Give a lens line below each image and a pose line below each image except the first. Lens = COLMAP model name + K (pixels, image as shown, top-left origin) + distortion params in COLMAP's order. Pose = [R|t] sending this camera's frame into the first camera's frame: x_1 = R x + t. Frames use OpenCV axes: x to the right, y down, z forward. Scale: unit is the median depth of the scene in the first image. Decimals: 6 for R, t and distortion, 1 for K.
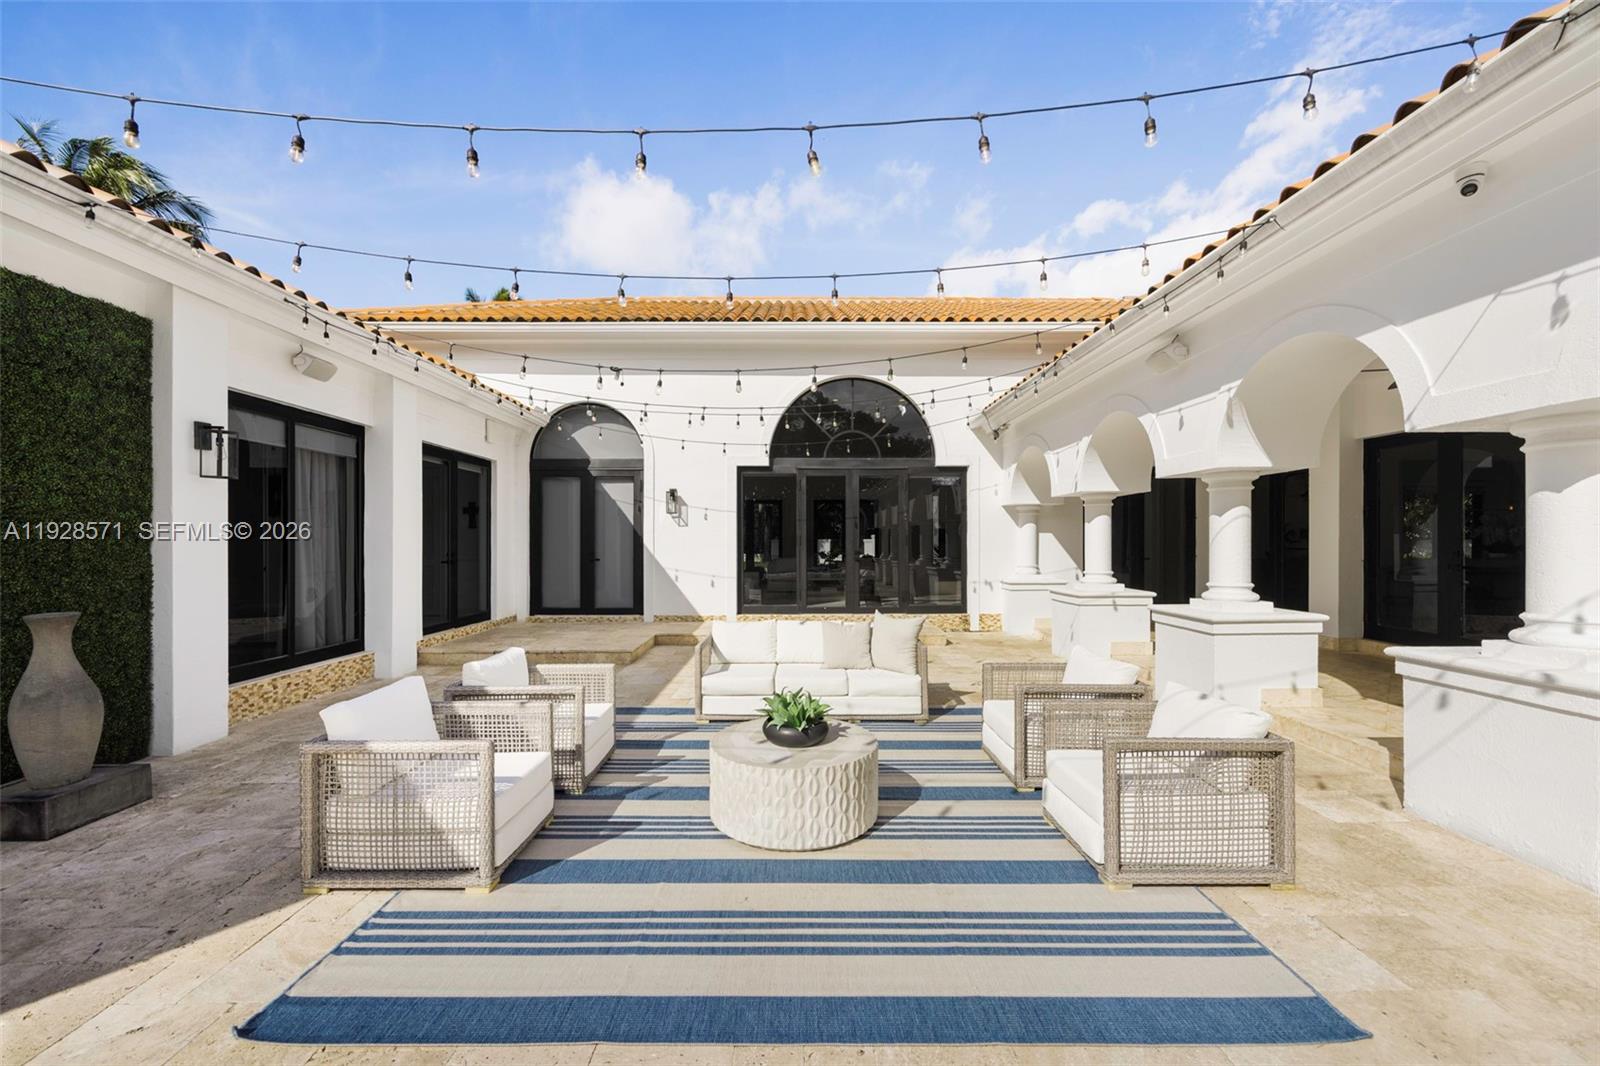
lens RADIAL K [[609.0, 0, 778.8], [0, 609.0, 539.1], [0, 0, 1]] dist [-0.000985, -0.000095]
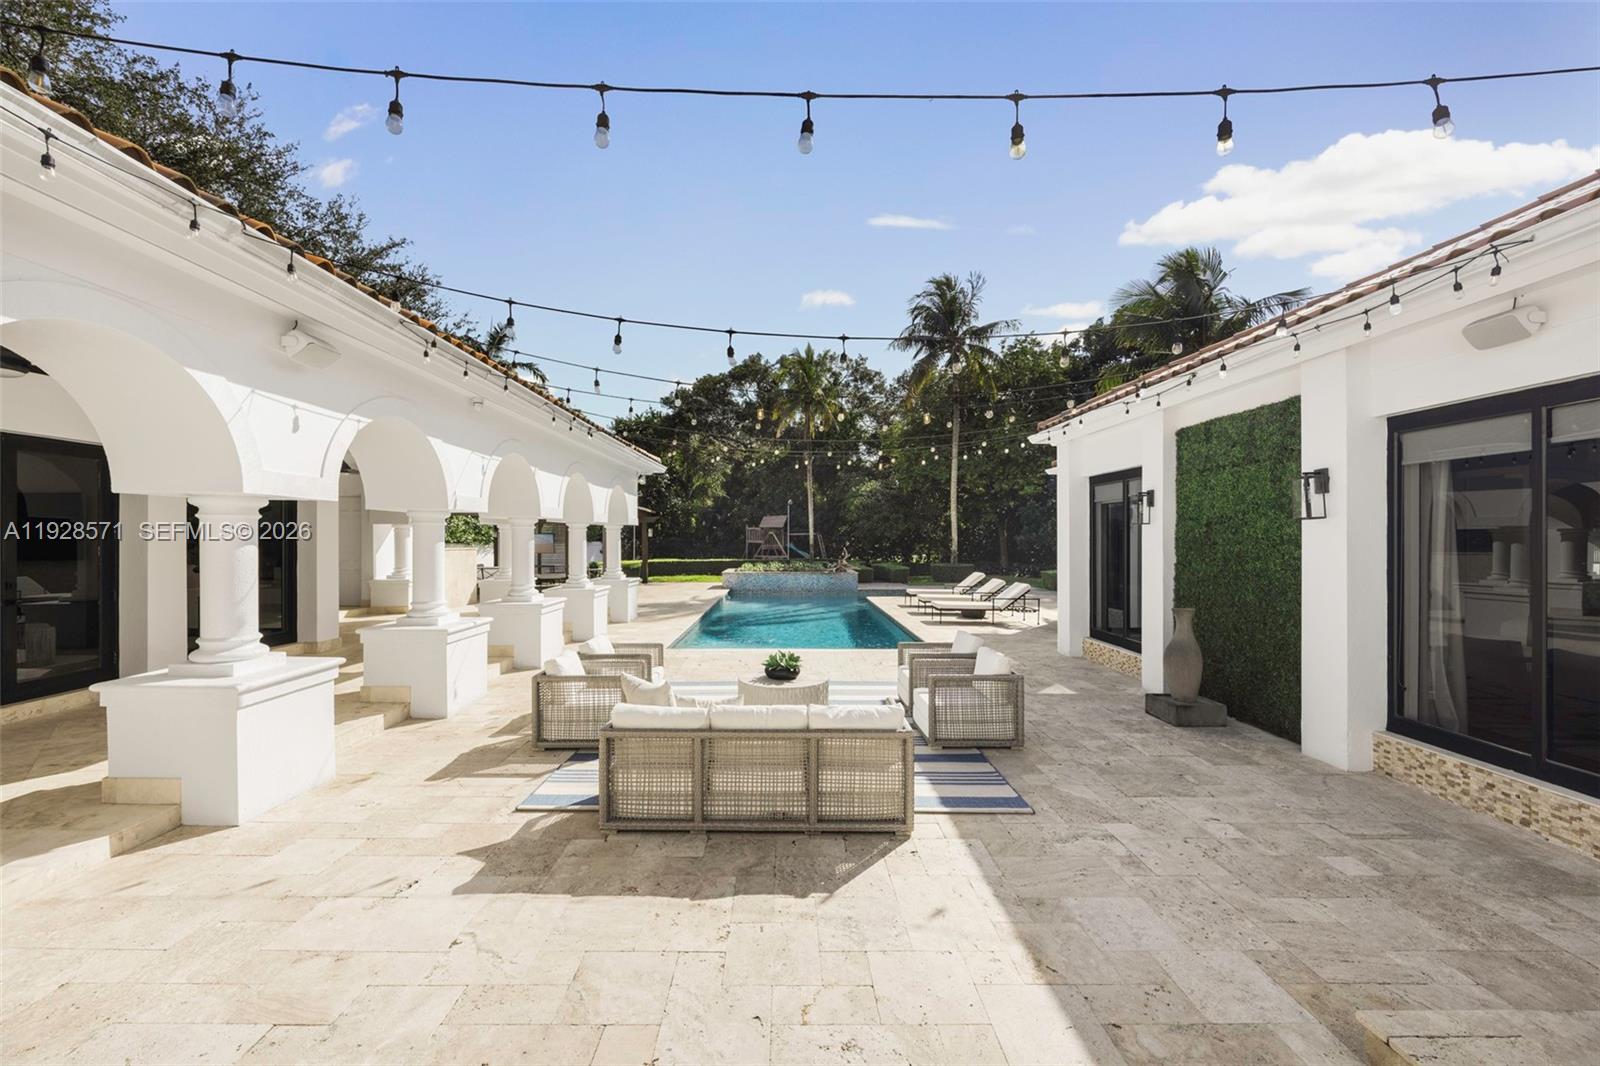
lens RADIAL K [[609.0, 0, 778.8], [0, 609.0, 539.1], [0, 0, 1]] dist [-0.000985, -0.000095]
pose [[-0.999970, -0.007447, -0.002166, 0.033672], [-0.007439, 0.999964, -0.004055, -0.043042], [0.002196, -0.004039, -0.999989, 1.787415]]
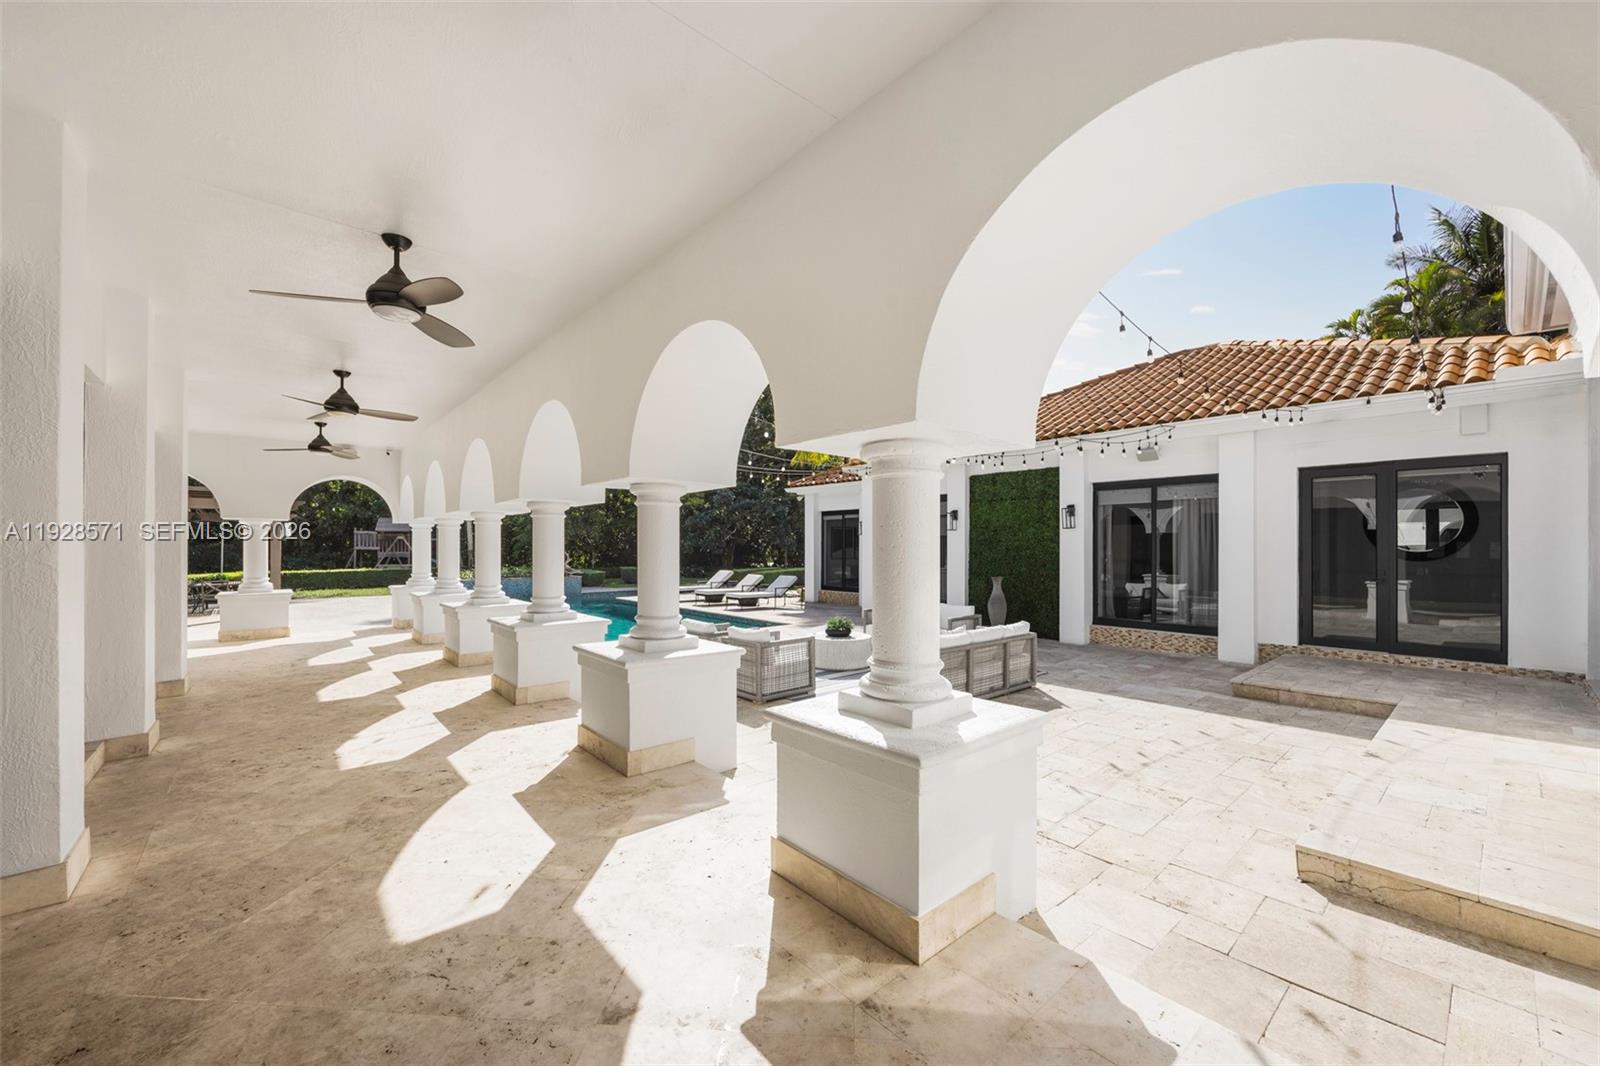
lens RADIAL K [[624.2, 0, 779.2], [0, 624.2, 548.3], [0, 0, 1]] dist [-0.002955, -0.000156]
pose [[-0.756232, -0.006030, -0.654276, 1.240424], [-0.003872, 0.999981, -0.004740, -0.006667], [0.654292, -0.001051, -0.756241, 1.764372]]
